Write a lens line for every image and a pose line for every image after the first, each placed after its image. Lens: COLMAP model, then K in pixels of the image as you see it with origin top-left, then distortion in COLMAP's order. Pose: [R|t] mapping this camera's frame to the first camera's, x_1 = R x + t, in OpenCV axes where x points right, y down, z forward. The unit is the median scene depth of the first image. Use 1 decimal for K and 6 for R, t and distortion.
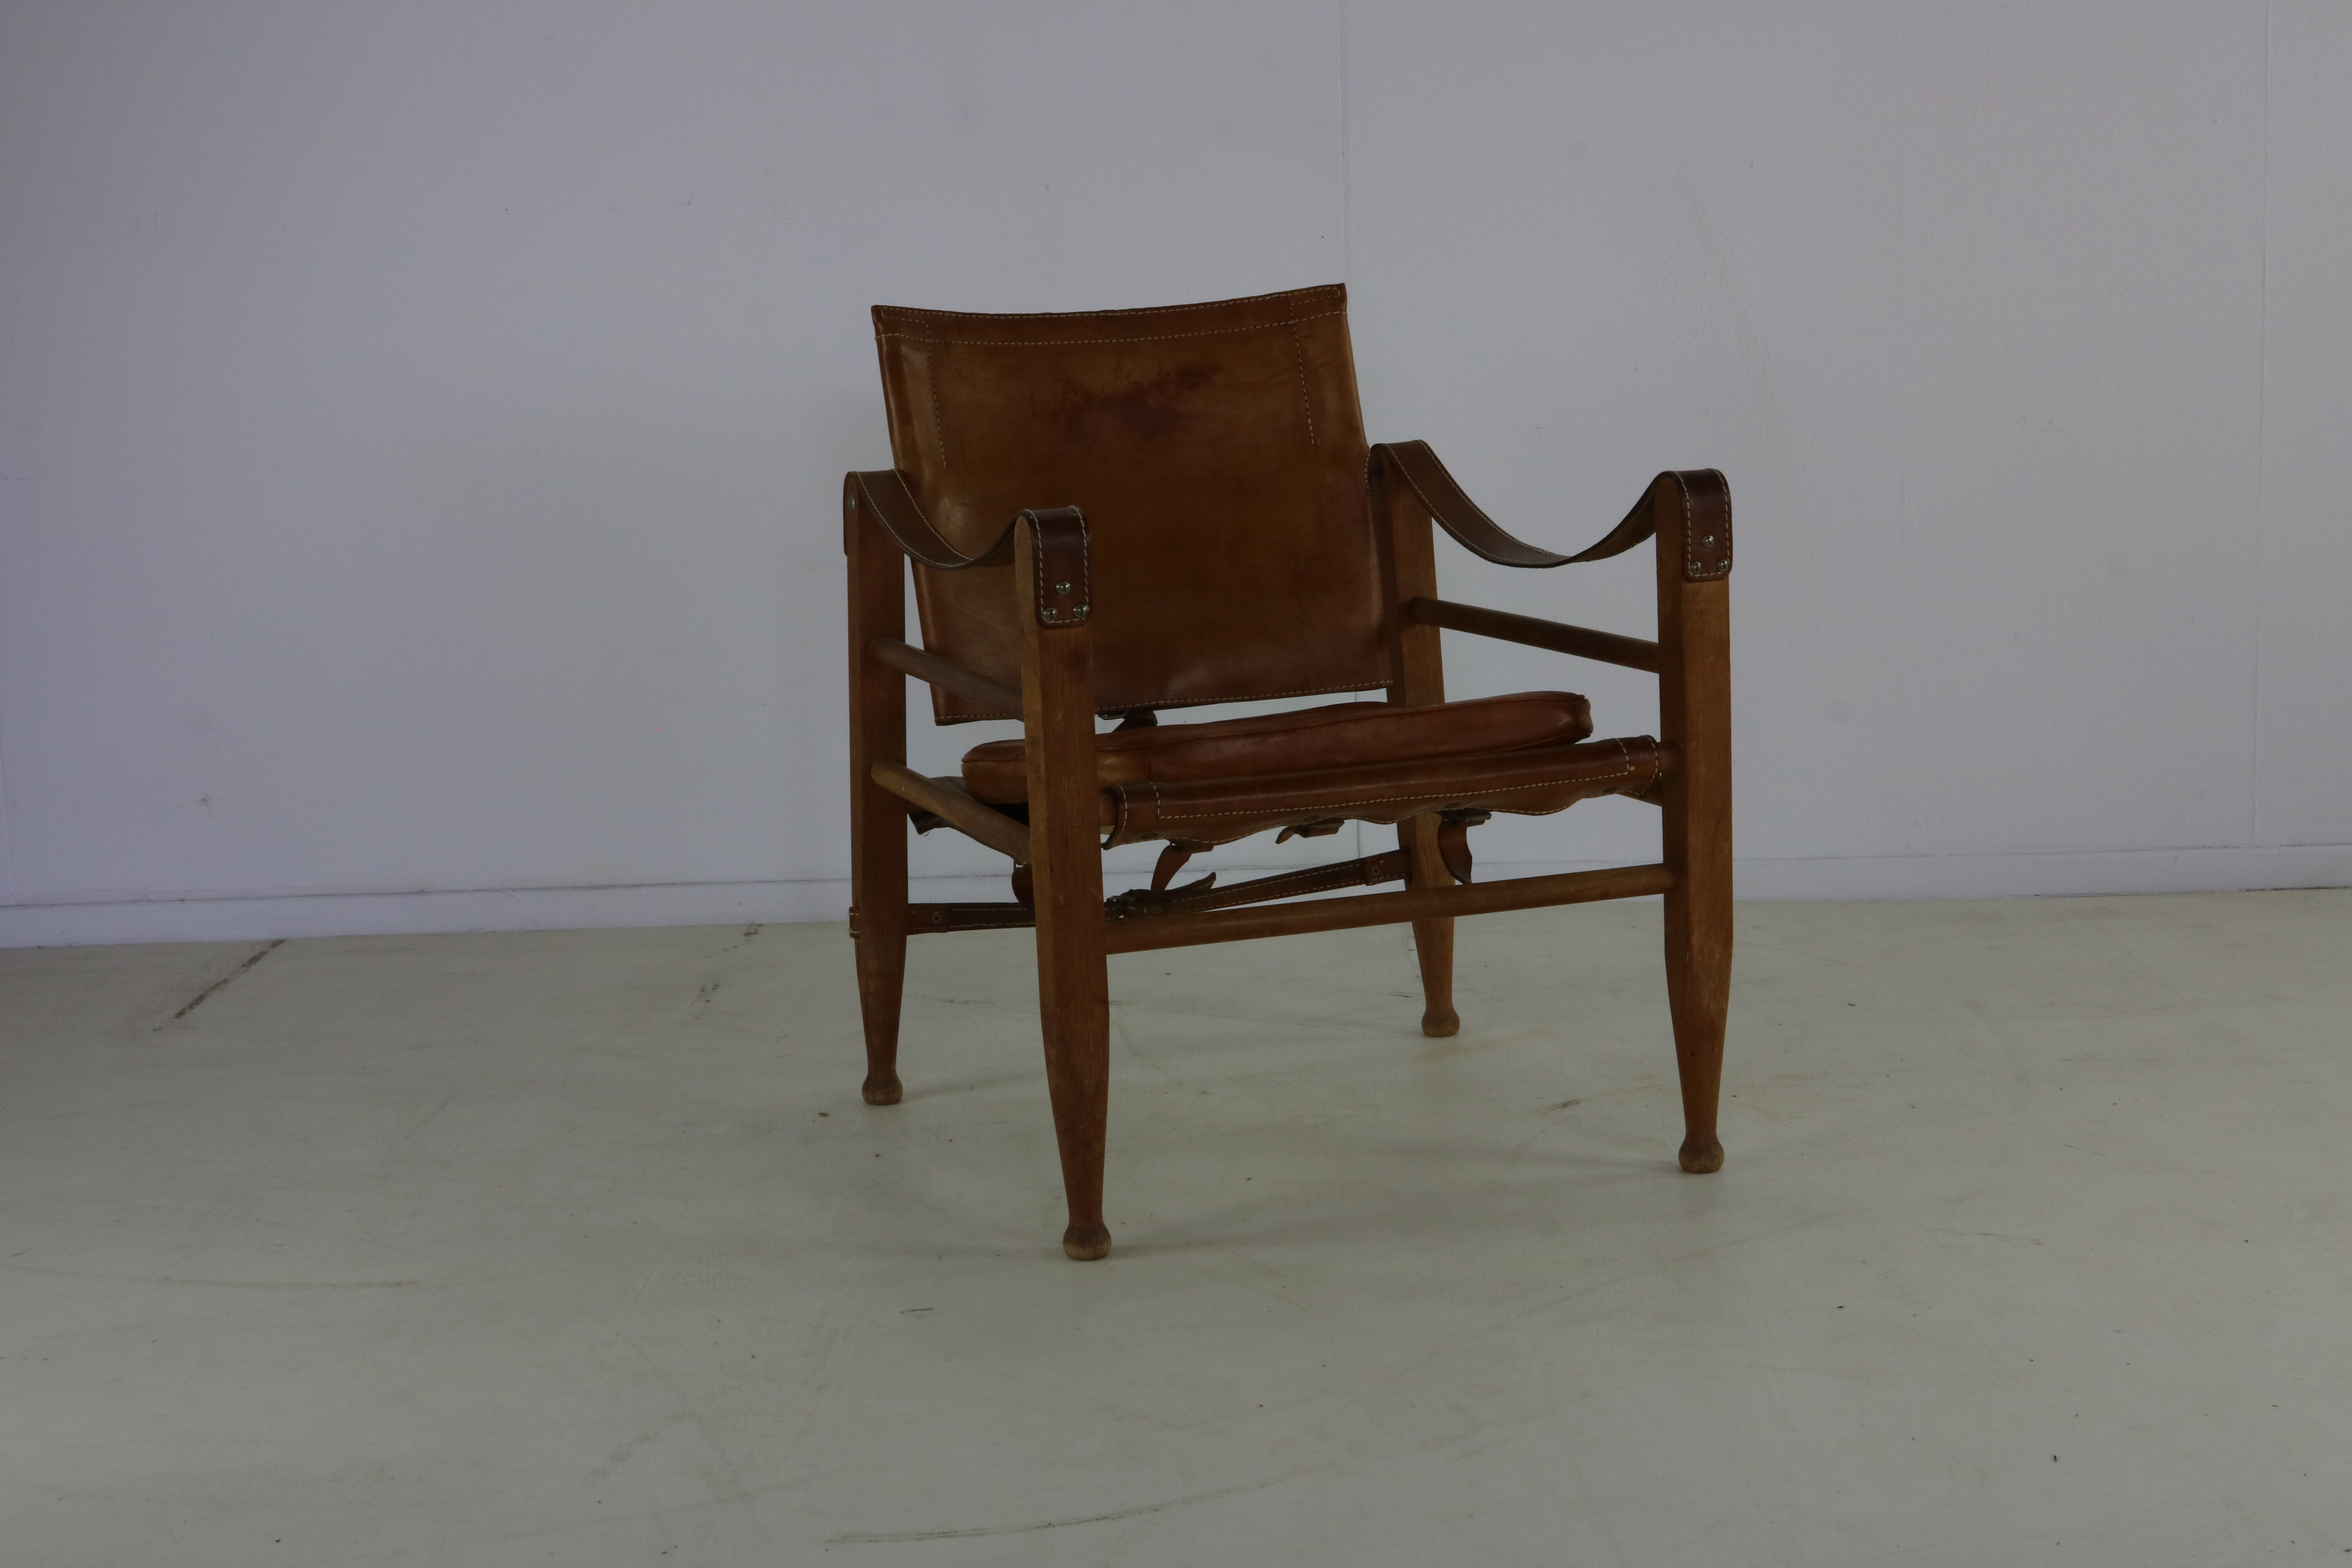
lens RADIAL K [[3402.1, 0, 1176.4], [0, 3402.1, 773.8], [0, 0, 1]] dist [-0.042440, 0.000000]
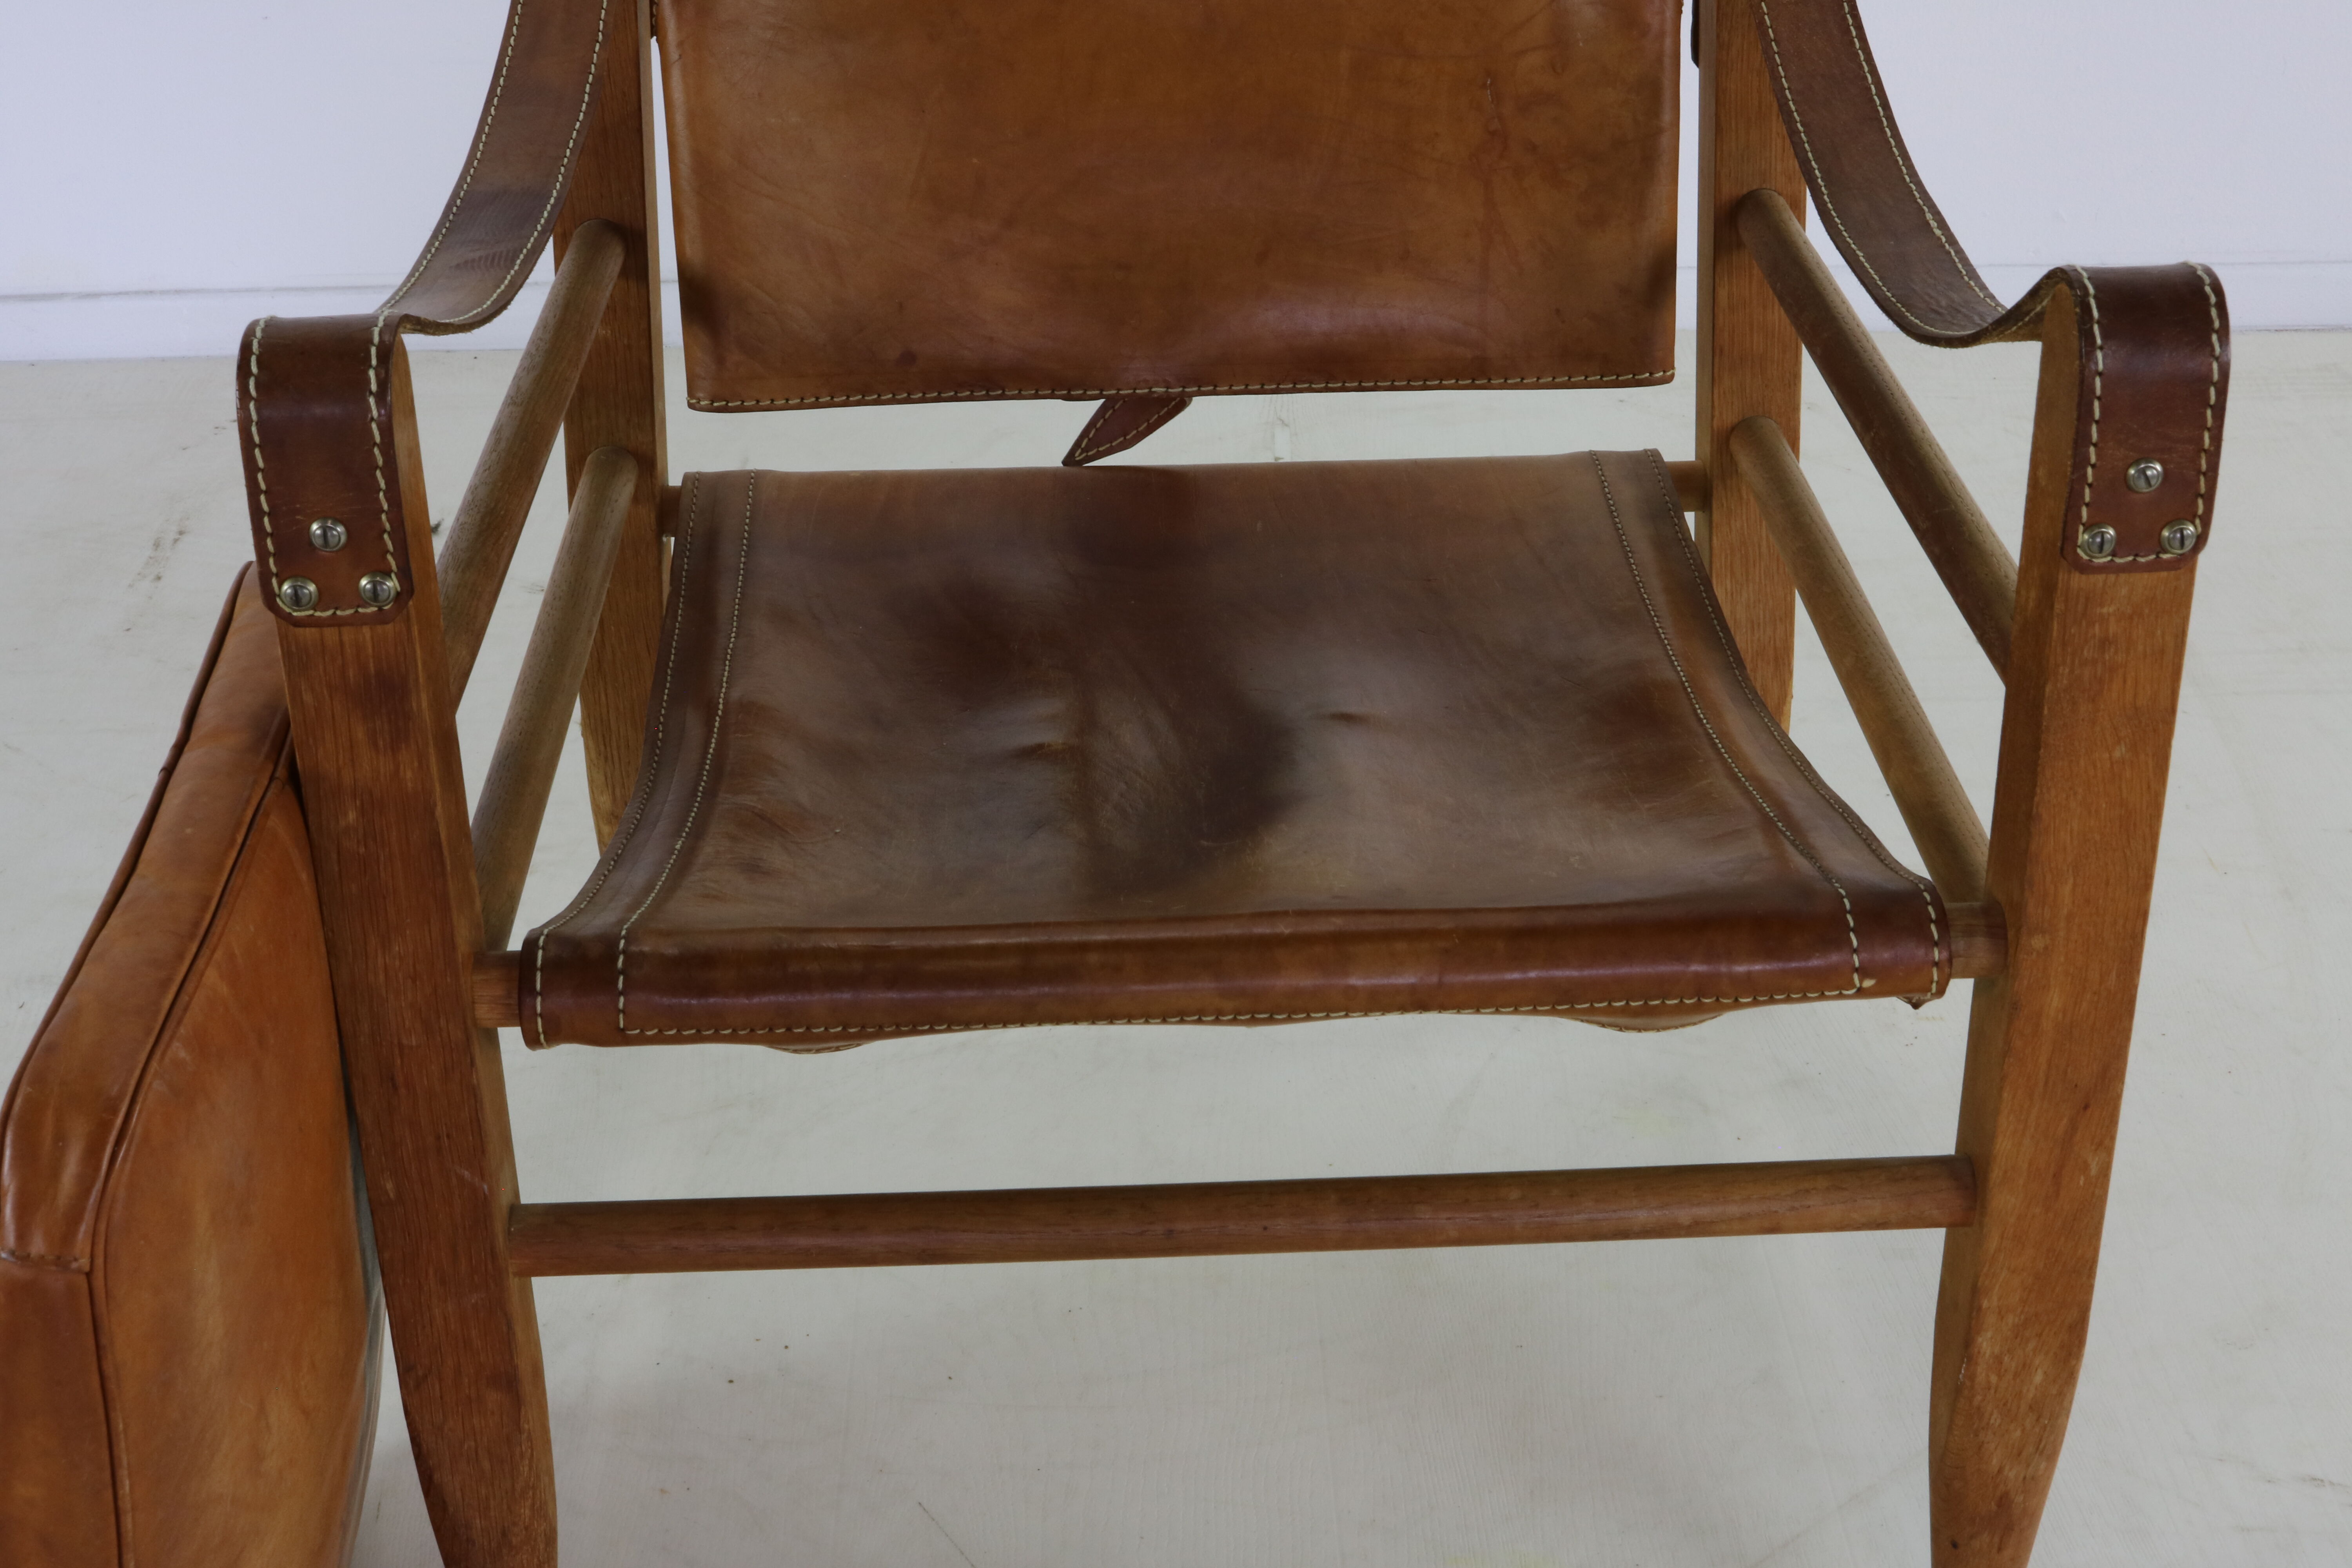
lens RADIAL K [[3402.1, 0, 1139.9], [0, 3402.1, 845.9], [0, 0, 1]] dist [-0.042440, 0.000000]
pose [[0.945533, 0.170796, -0.277122, 0.160000], [-0.060941, 0.929125, 0.364708, -0.158367], [0.319772, -0.327955, 0.888927, 0.609709]]
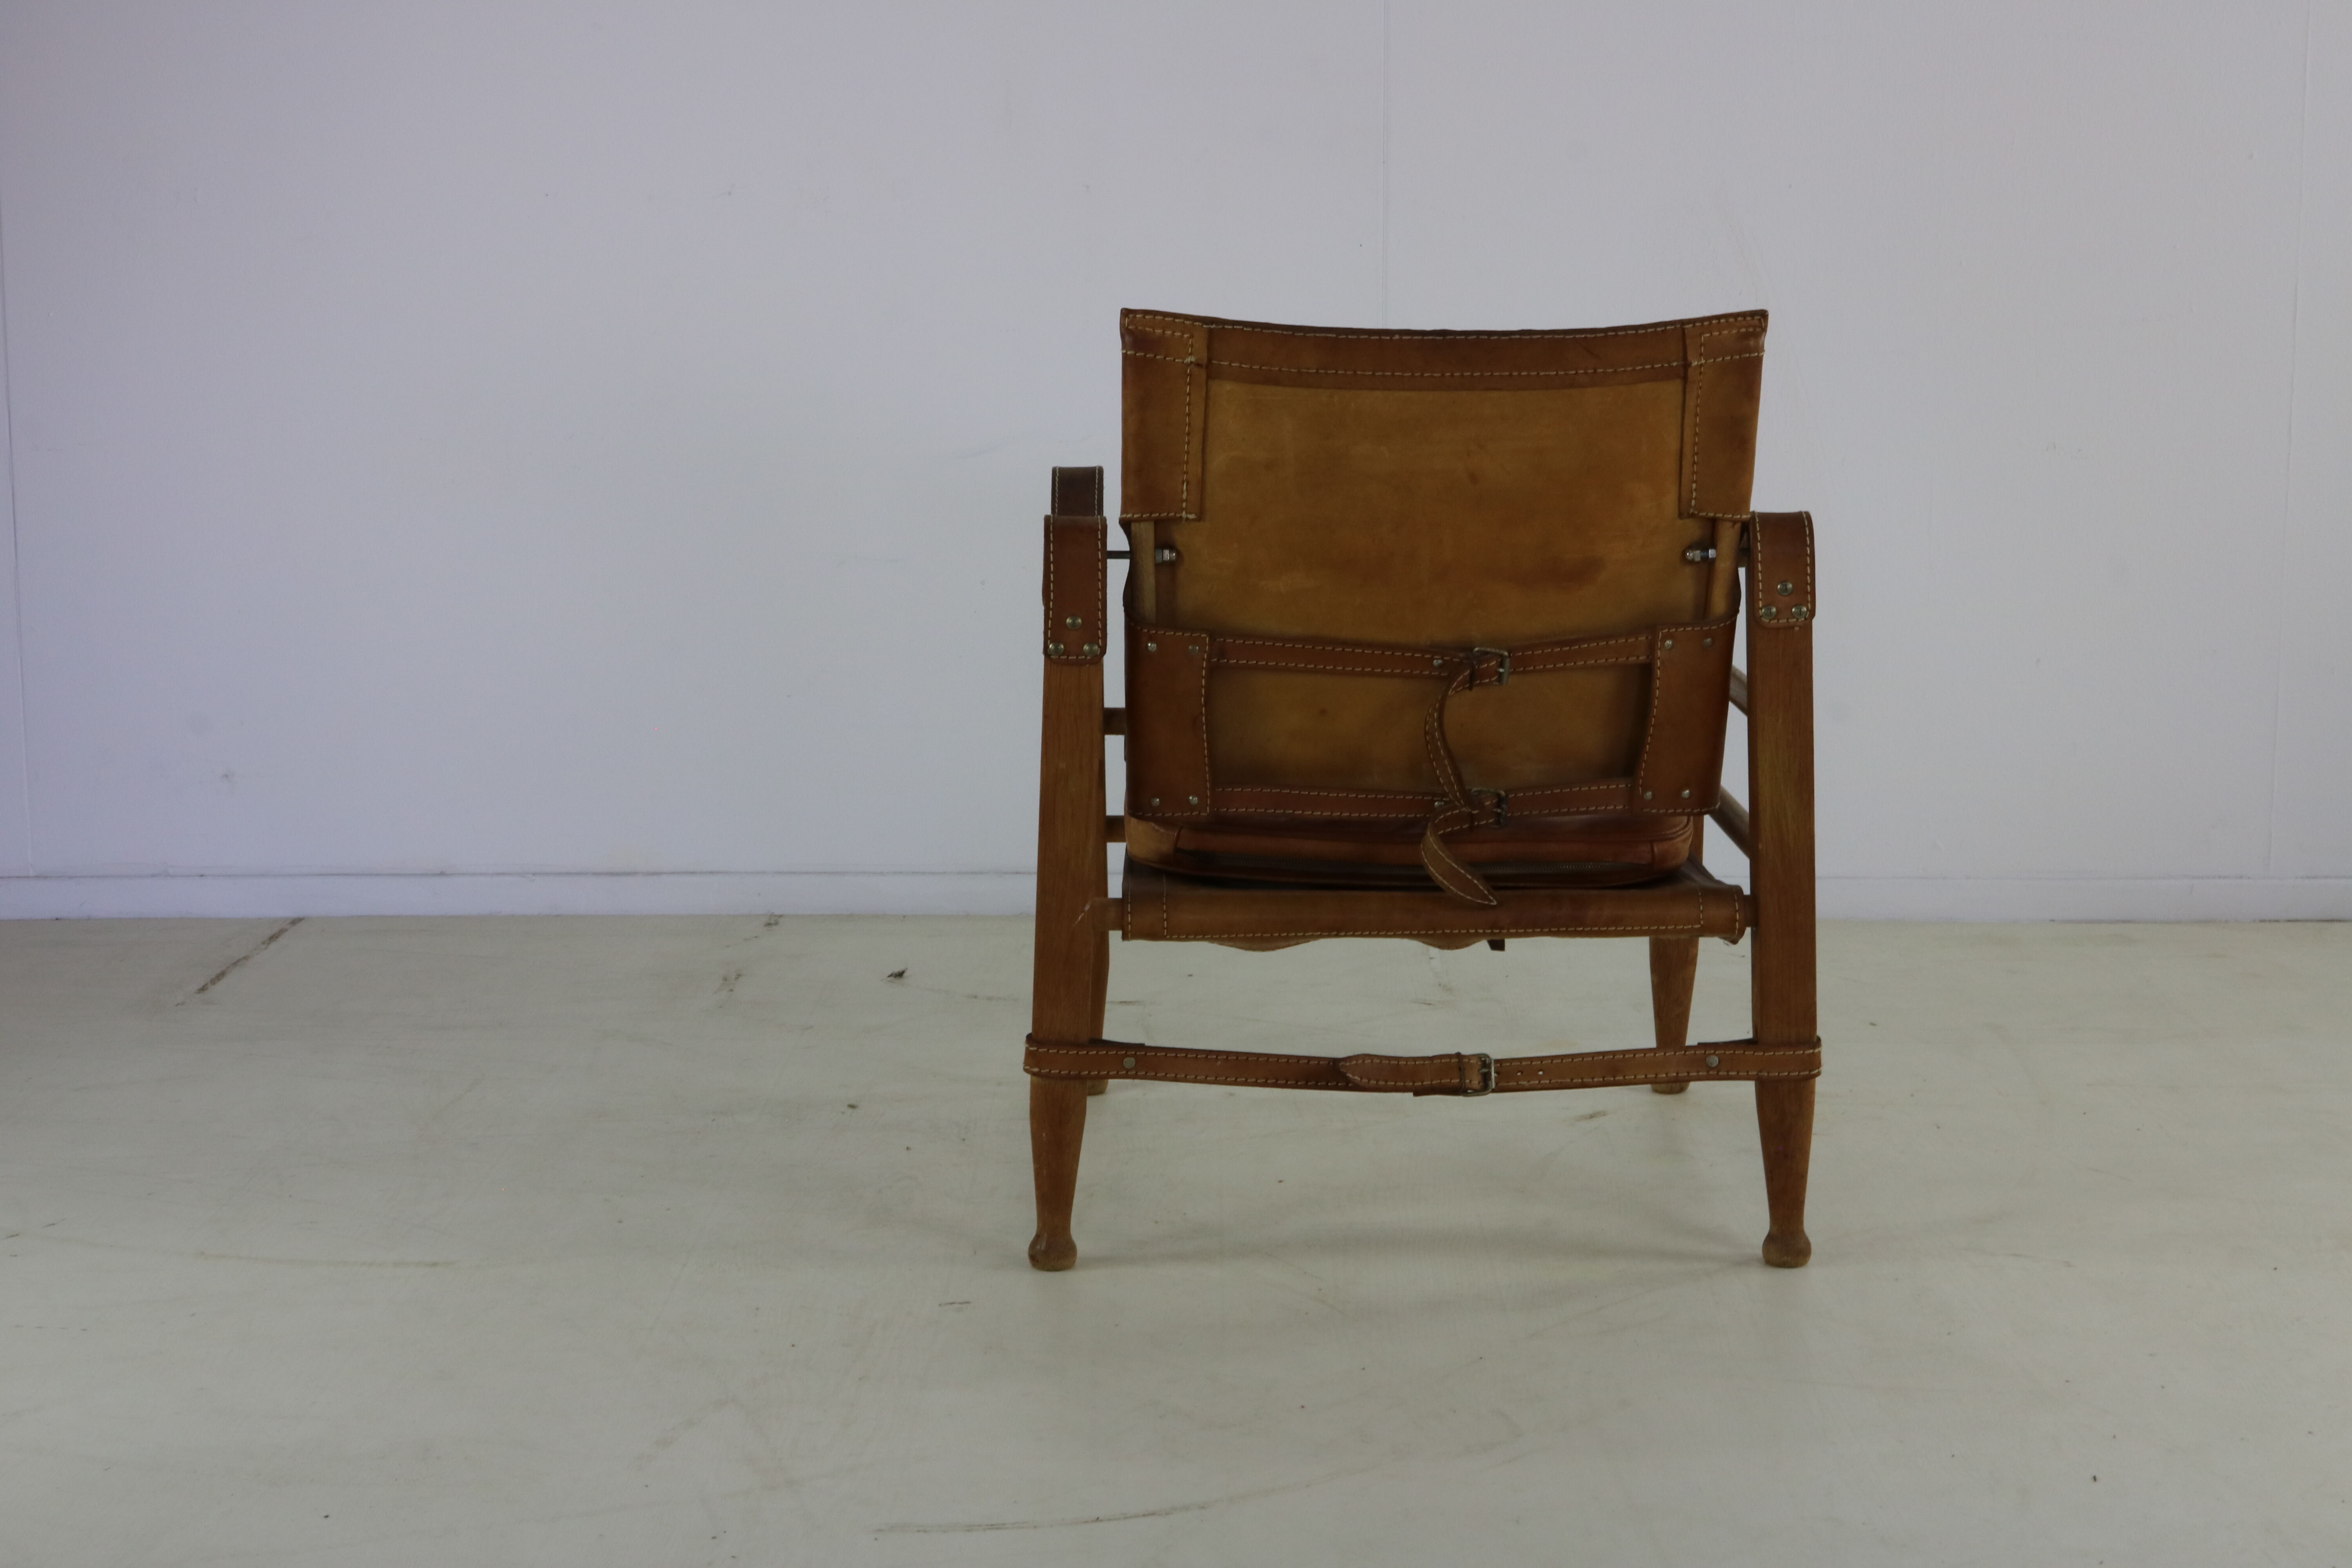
lens RADIAL K [[3402.1, 0, 1176.8], [0, 3402.1, 781.7], [0, 0, 1]] dist [-0.042440, 0.000000]
pose [[0.999603, 0.027018, 0.007985, -0.020880], [-0.027031, 0.999634, 0.001480, 0.000445], [-0.007942, -0.001695, 0.999967, -0.004188]]
